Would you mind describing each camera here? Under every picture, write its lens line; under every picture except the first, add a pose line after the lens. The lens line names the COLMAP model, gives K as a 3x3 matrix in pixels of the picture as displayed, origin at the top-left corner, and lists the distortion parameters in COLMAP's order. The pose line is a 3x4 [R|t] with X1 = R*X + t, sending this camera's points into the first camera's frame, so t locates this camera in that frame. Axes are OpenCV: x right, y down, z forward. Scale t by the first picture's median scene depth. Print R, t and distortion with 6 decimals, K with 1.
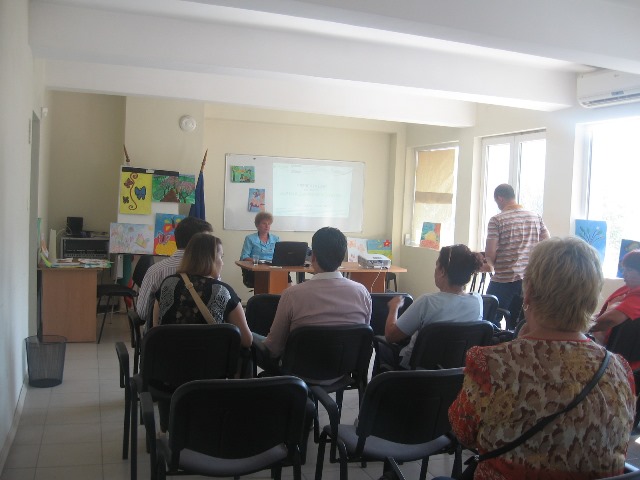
lens RADIAL K [[665.8, 0, 320.0], [0, 665.8, 240.0], [0, 0, 1]] dist [-0.171223, 0.137061]
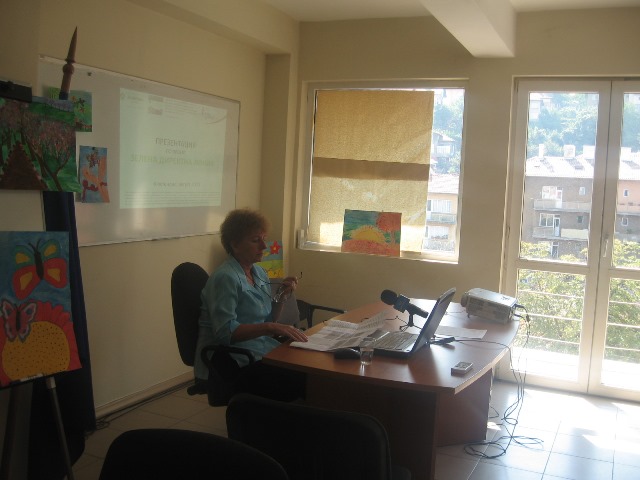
lens RADIAL K [[665.8, 0, 320.0], [0, 665.8, 240.0], [0, 0, 1]] dist [-0.171223, 0.137061]
pose [[0.704251, -0.068324, 0.706656, -0.336919], [0.021741, 0.996967, 0.074725, -0.053895], [-0.709618, -0.037262, 0.703601, 0.708136]]
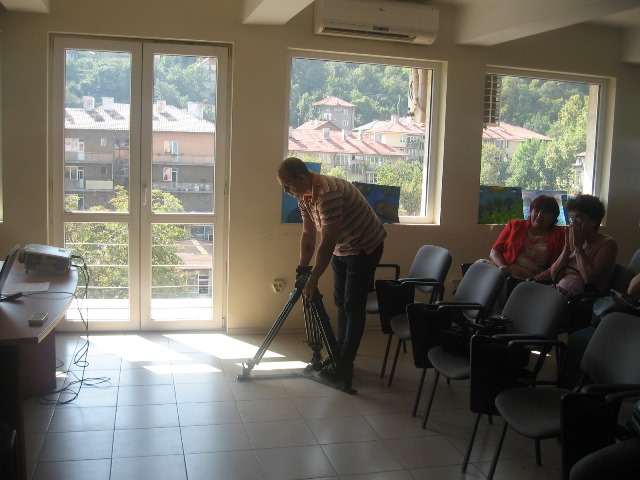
lens RADIAL K [[665.8, 0, 320.0], [0, 665.8, 240.0], [0, 0, 1]] dist [-0.171223, 0.137061]
pose [[0.079787, -0.163721, 0.983275, -0.375144], [0.019601, 0.986487, 0.162665, -0.057319], [-0.996619, 0.006295, 0.081917, 0.710522]]
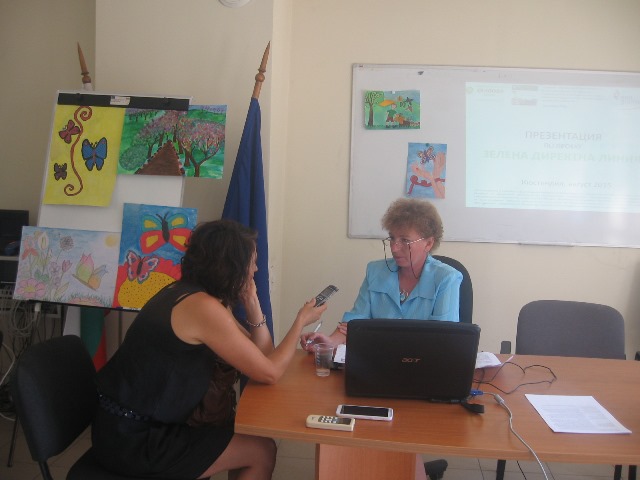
lens RADIAL K [[665.8, 0, 320.0], [0, 665.8, 240.0], [0, 0, 1]] dist [-0.171223, 0.137061]
pose [[0.904465, 0.031474, -0.425386, 0.029677], [-0.016422, 0.999104, 0.039007, -0.035647], [0.426232, -0.028295, 0.904171, 0.682097]]
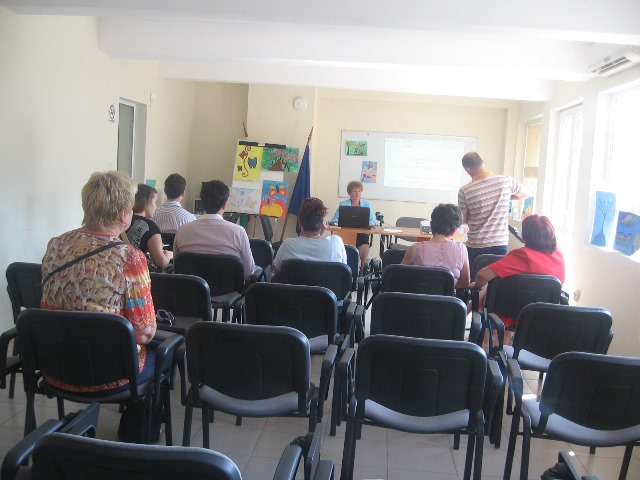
lens RADIAL K [[665.8, 0, 320.0], [0, 665.8, 240.0], [0, 0, 1]] dist [-0.171223, 0.137061]
pose [[0.912408, 0.053084, -0.405824, 0.332546], [-0.041352, 0.998436, 0.037631, 0.017947], [0.407187, -0.017553, 0.913176, -0.053341]]
